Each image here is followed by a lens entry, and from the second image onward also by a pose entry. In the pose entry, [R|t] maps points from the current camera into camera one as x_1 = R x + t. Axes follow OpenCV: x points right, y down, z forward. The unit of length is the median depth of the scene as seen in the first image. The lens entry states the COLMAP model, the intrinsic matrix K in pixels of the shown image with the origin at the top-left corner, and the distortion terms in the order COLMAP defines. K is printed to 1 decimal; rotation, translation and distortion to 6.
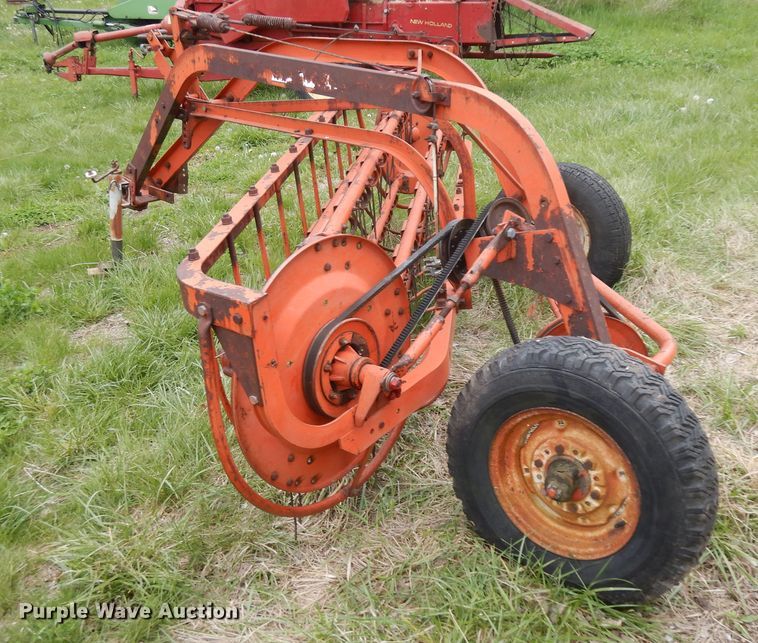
lens RADIAL K [[808.3, 0, 379.0], [0, 808.3, 321.5], [0, 0, 1]] dist [-0.002486, 0.014558]
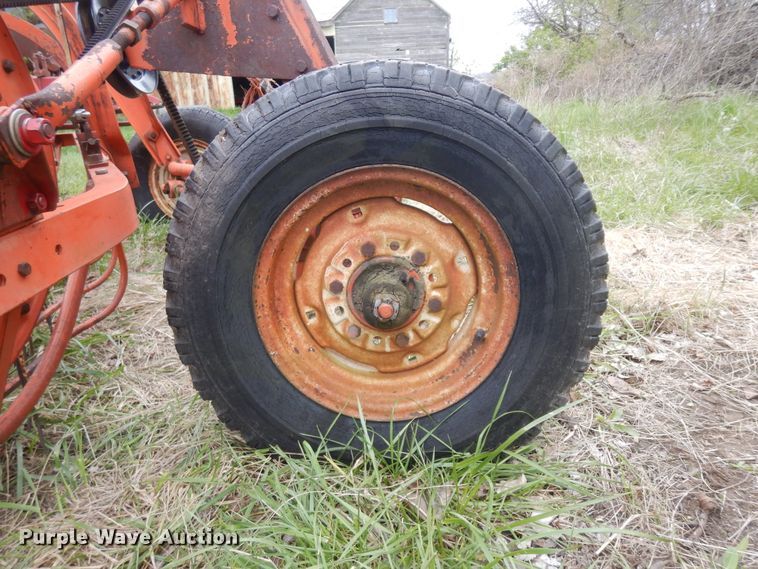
lens RADIAL K [[537.9, 0, 379.0], [0, 537.9, 284.5], [0, 0, 1]] dist [0.007504, 0.002043]
pose [[0.804586, -0.181009, 0.565577, -0.009807], [0.239688, 0.970373, -0.030416, 0.195164], [-0.543315, 0.160034, 0.824135, 0.644471]]
